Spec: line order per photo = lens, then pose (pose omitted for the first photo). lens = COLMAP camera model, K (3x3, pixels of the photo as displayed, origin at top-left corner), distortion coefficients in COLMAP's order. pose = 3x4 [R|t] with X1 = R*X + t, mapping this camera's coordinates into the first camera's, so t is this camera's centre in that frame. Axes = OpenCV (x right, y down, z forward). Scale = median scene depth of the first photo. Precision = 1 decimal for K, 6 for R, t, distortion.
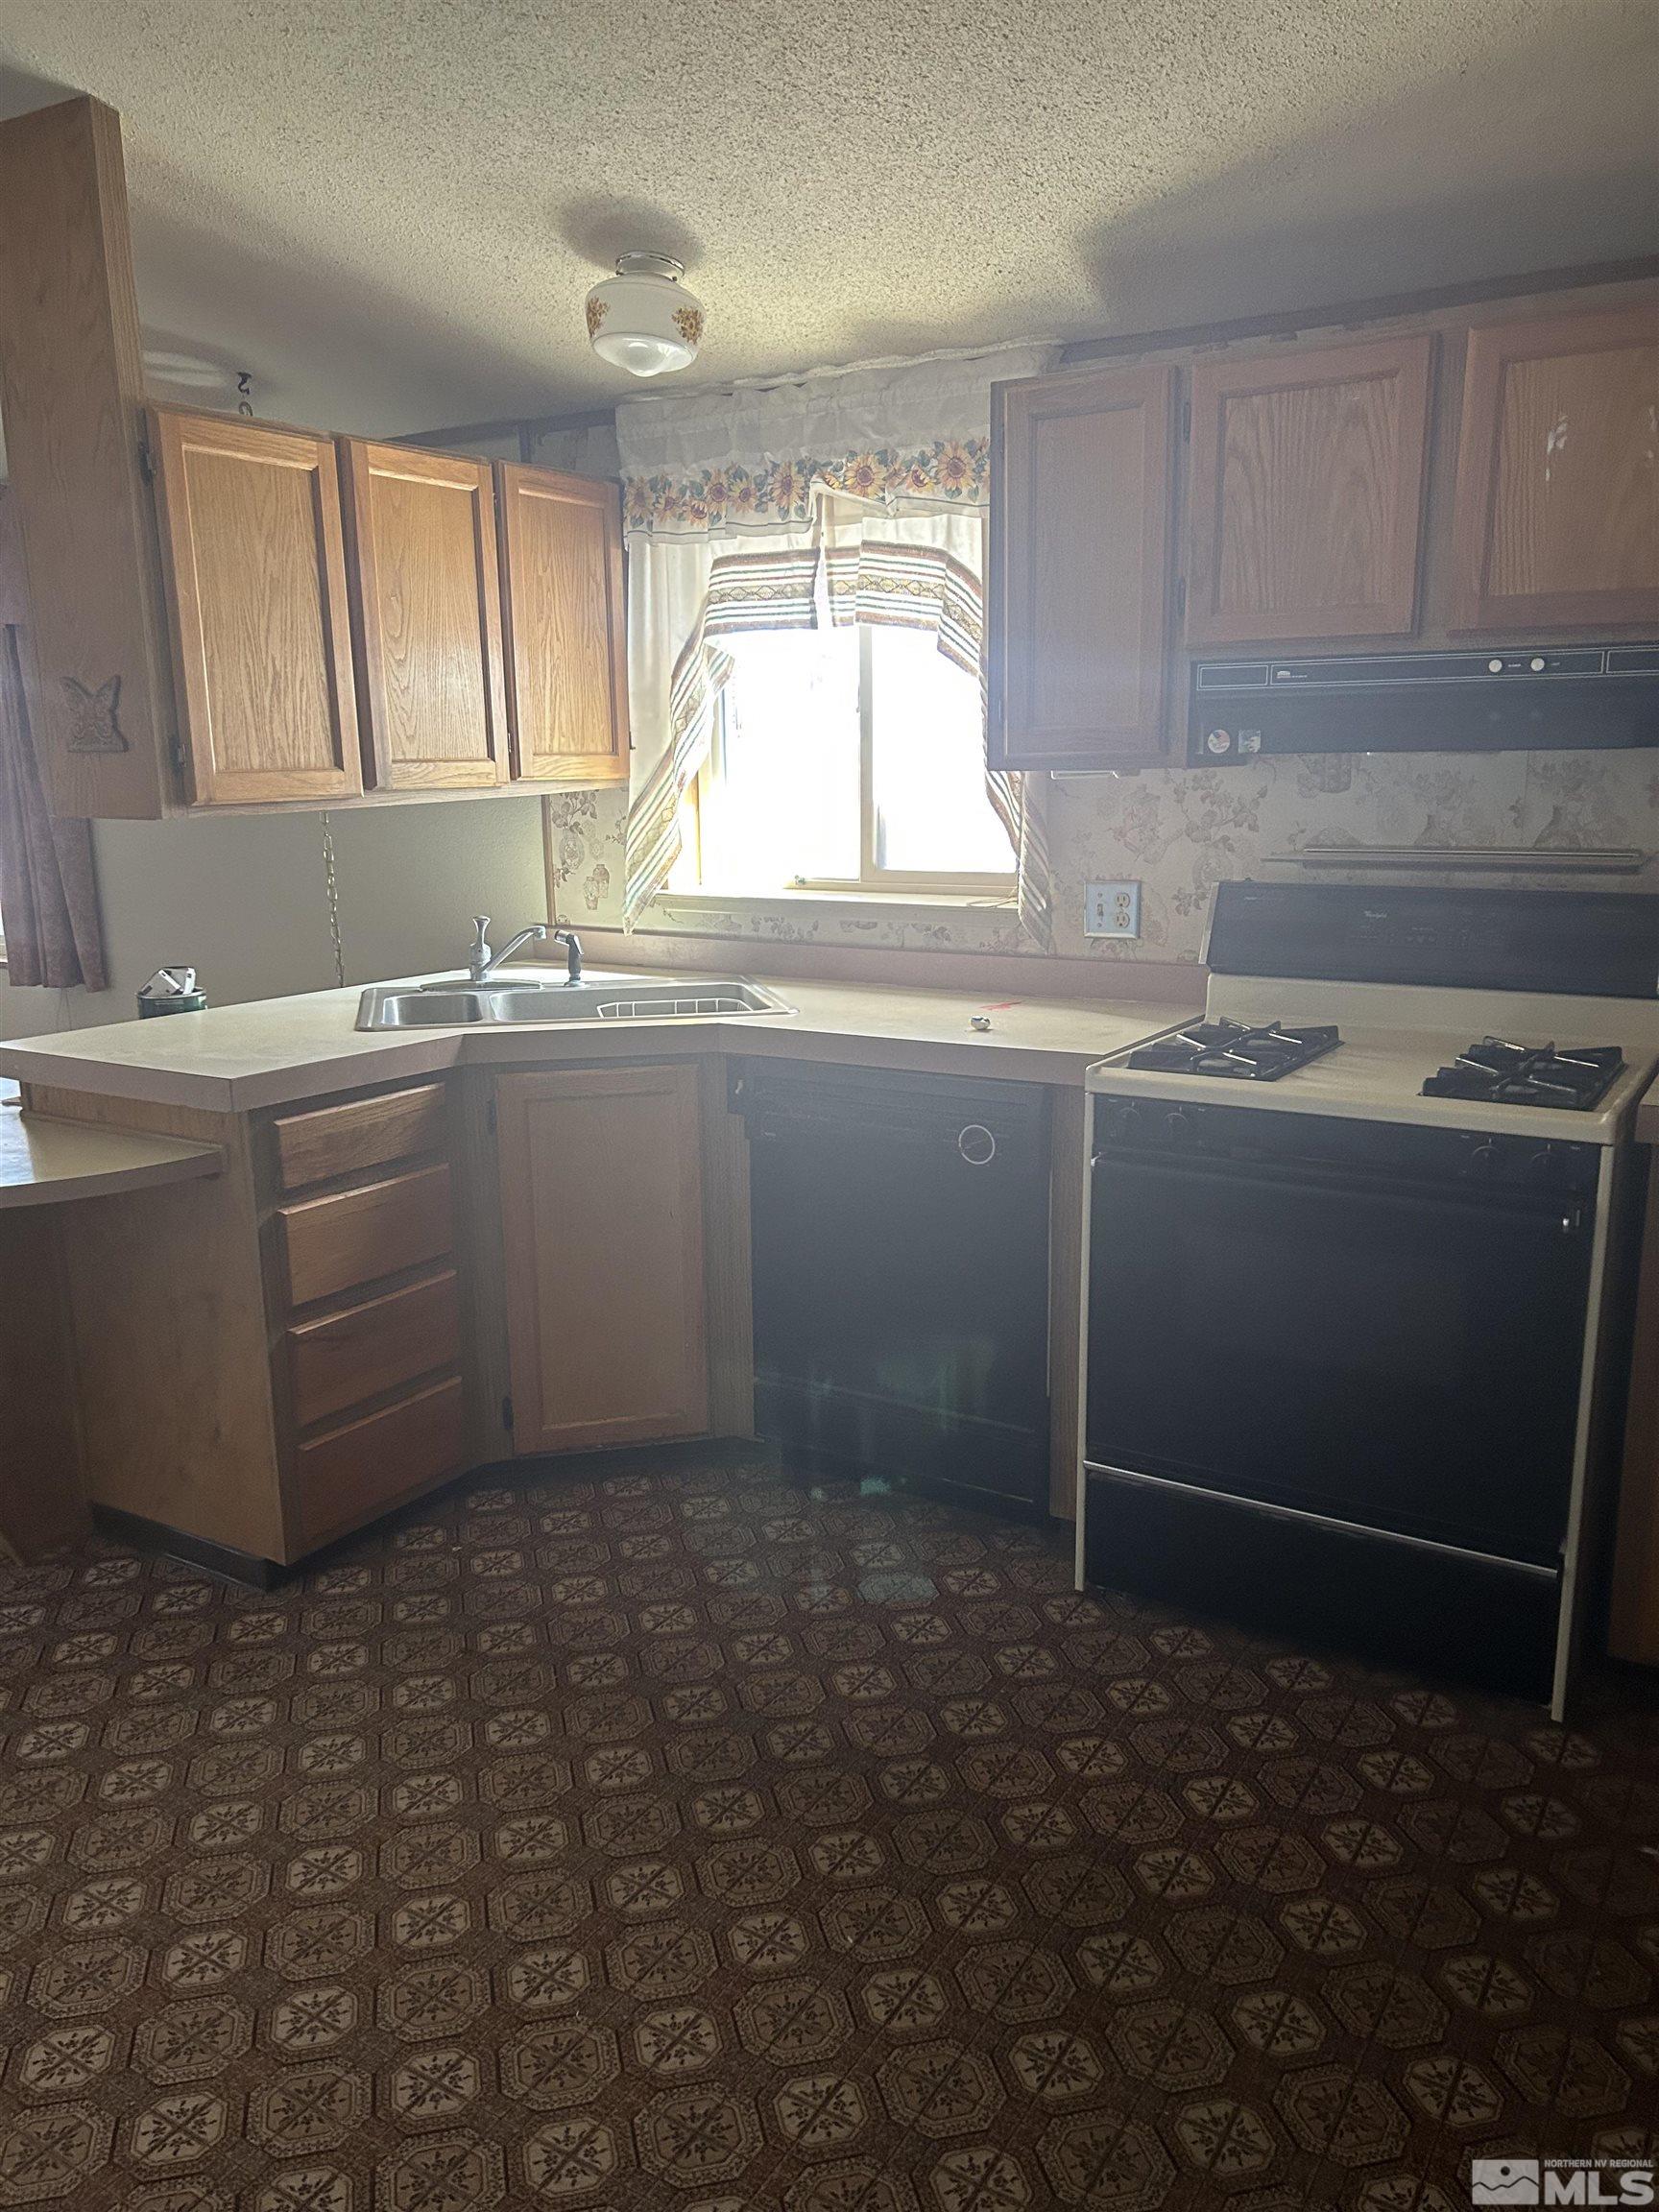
lens RADIAL K [[1666.0, 0, 827.8], [0, 1666.0, 1111.5], [0, 0, 1]] dist [0.060515, -0.064809]
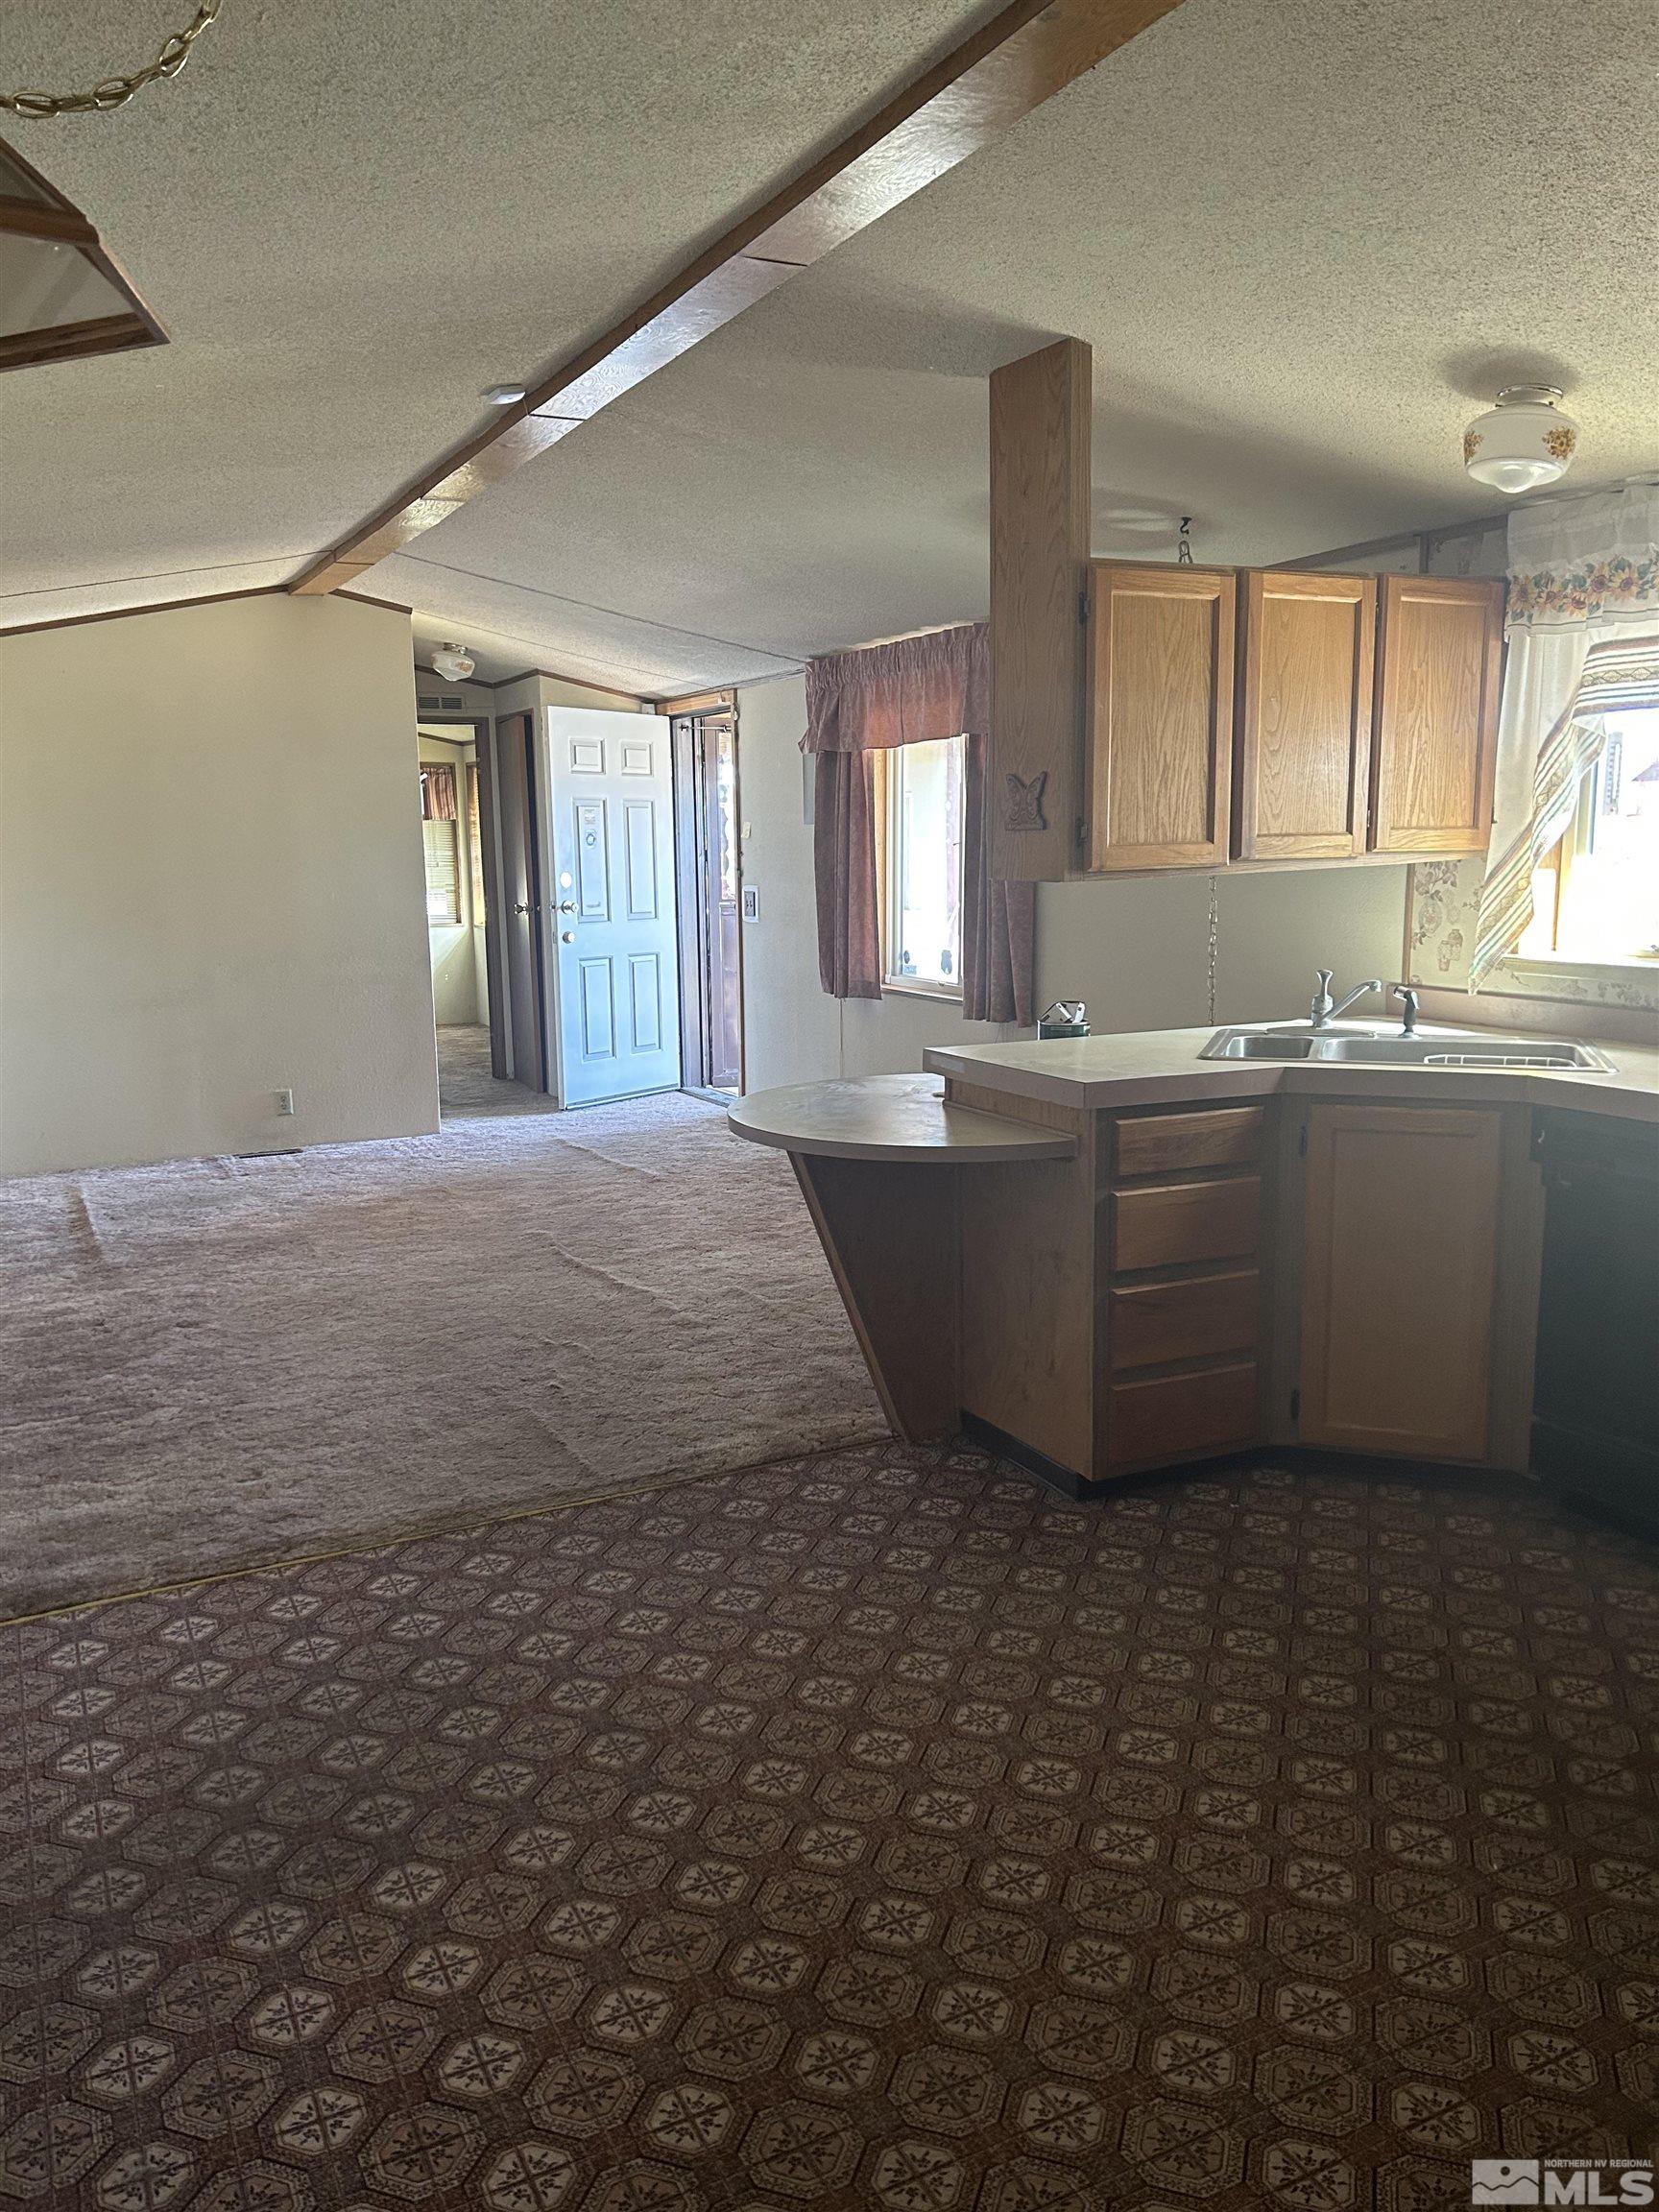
lens RADIAL K [[1666.0, 0, 825.7], [0, 1666.0, 1109.0], [0, 0, 1]] dist [0.060515, -0.064809]
pose [[0.849585, 0.086443, -0.520320, 0.120880], [-0.110390, 0.993773, -0.015146, 0.036319], [0.515770, 0.070306, 0.853837, -0.161692]]
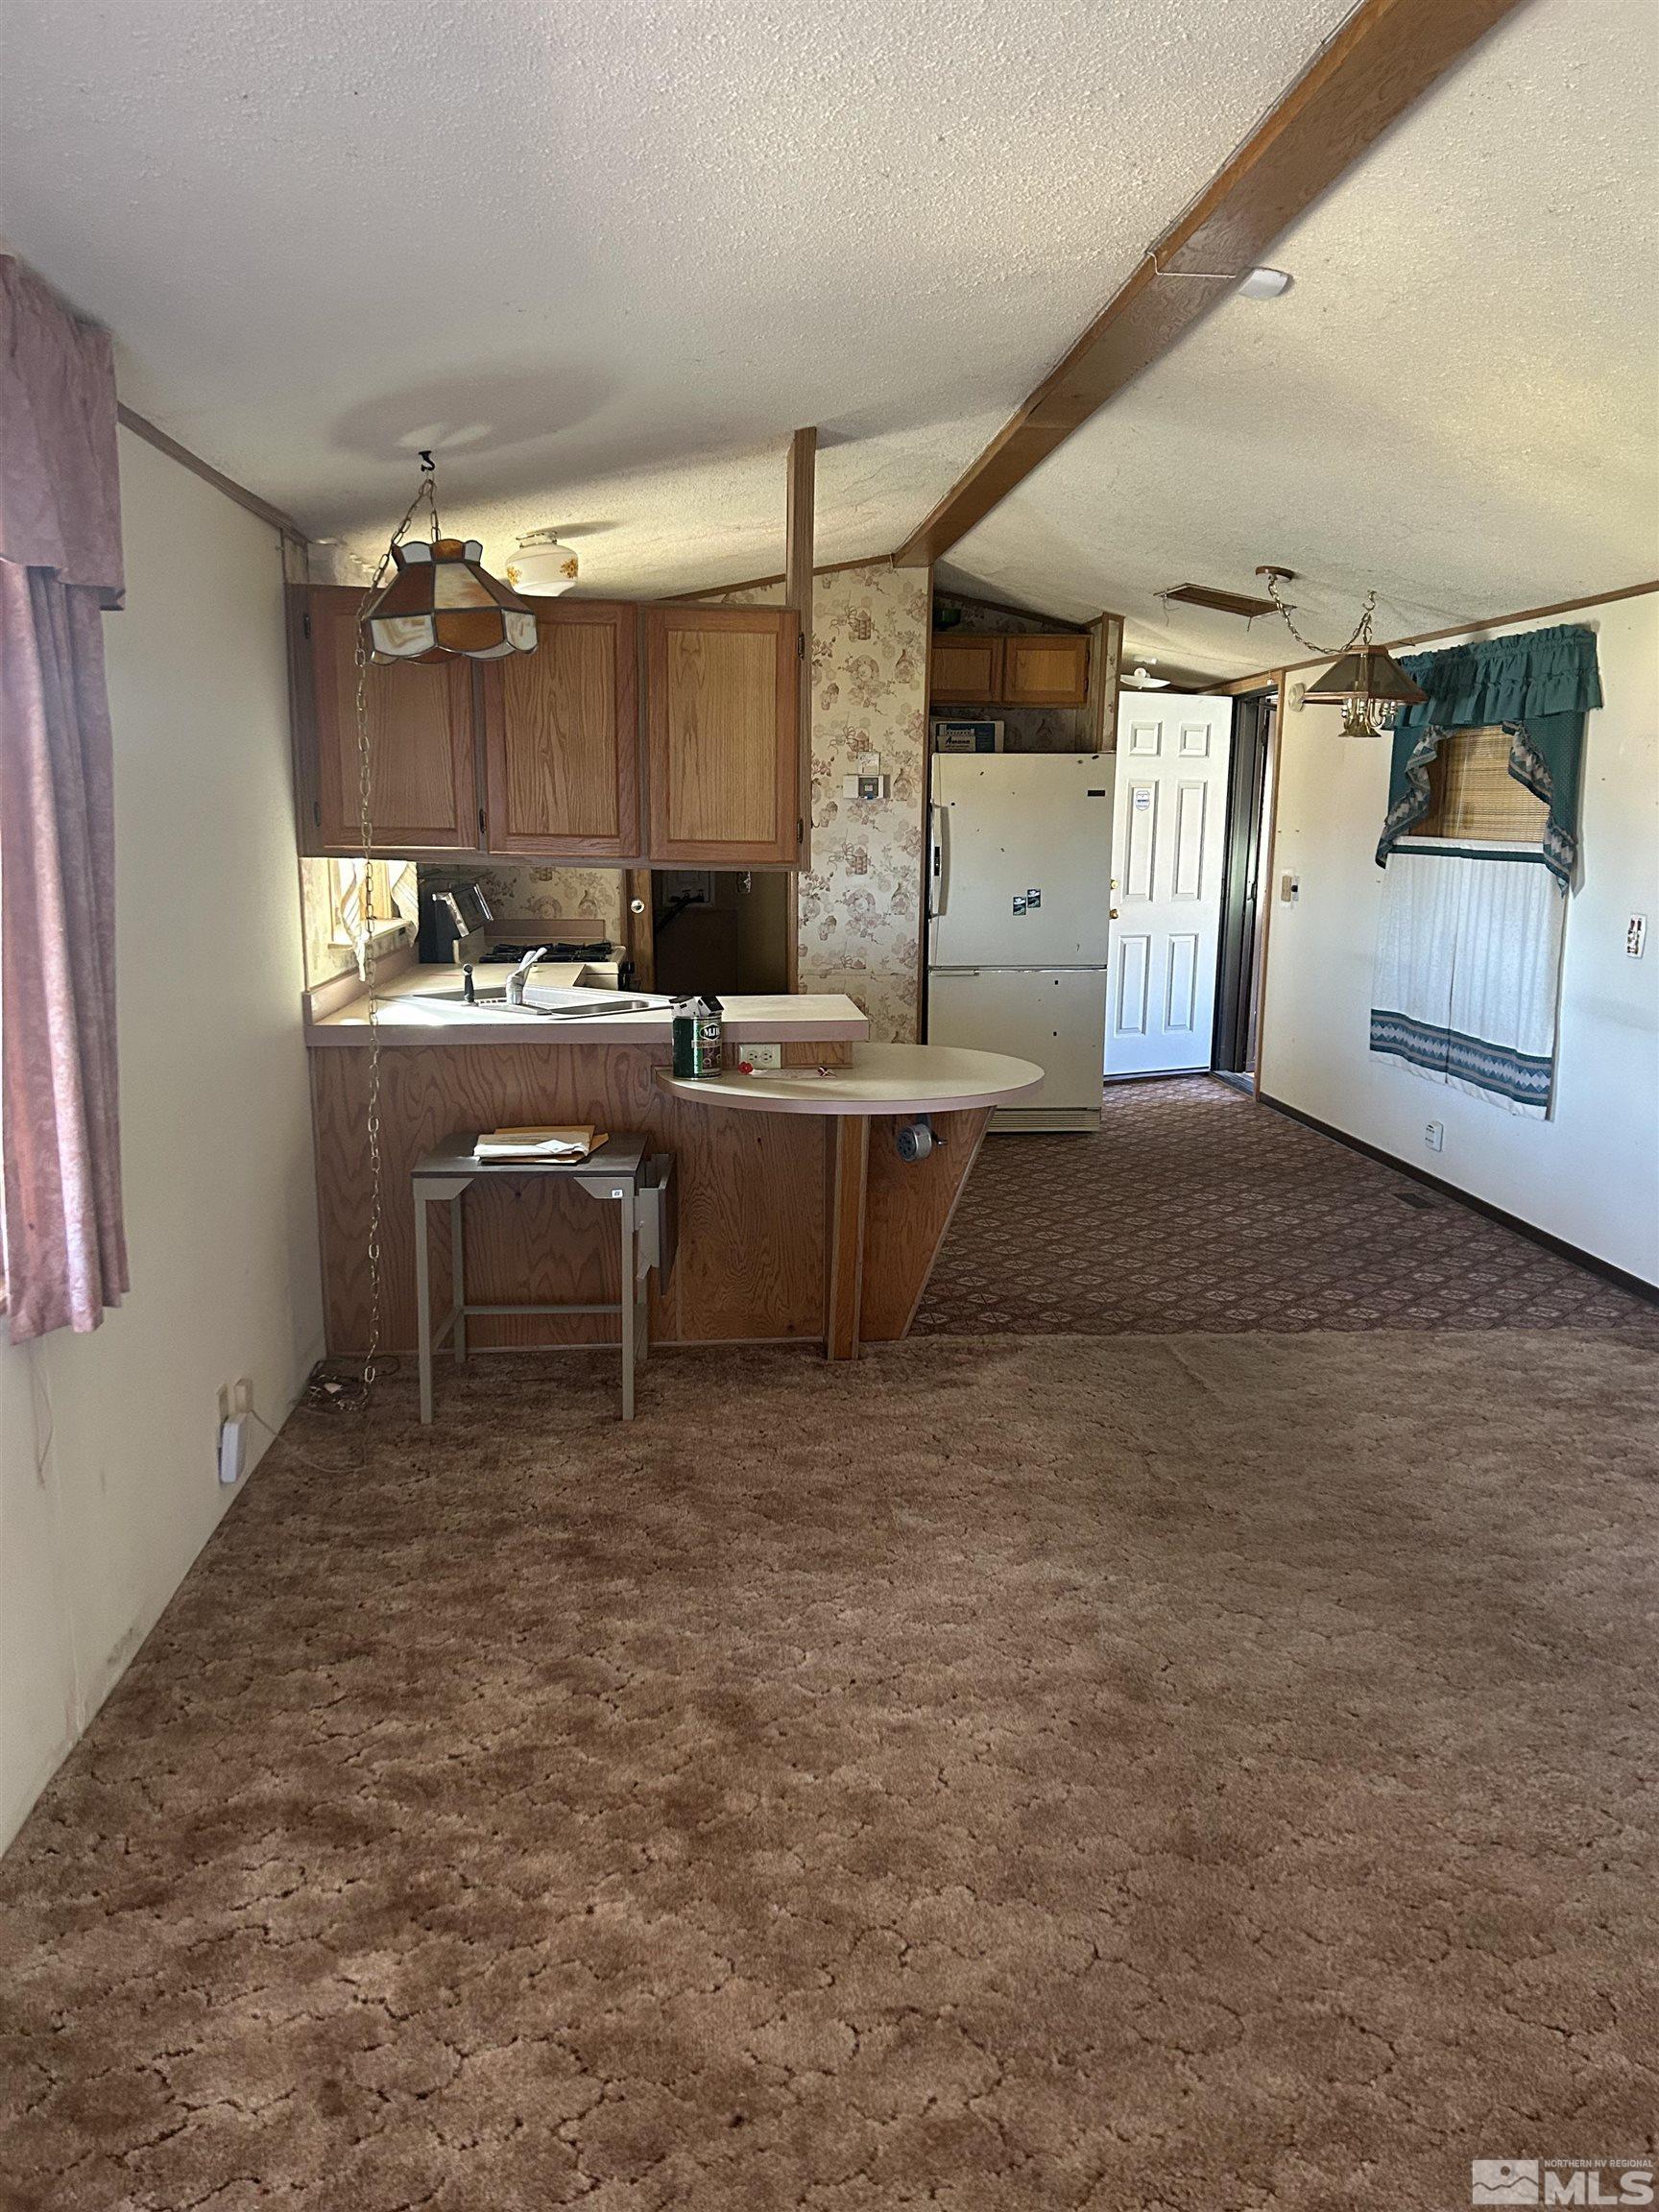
lens RADIAL K [[1666.0, 0, 828.3], [0, 1666.0, 1110.9], [0, 0, 1]] dist [0.060515, -0.064809]
pose [[-0.595240, -0.135073, 0.792114, -1.642327], [0.173541, 0.940897, 0.290853, -0.393685], [-0.784584, 0.310592, -0.536619, 1.817294]]
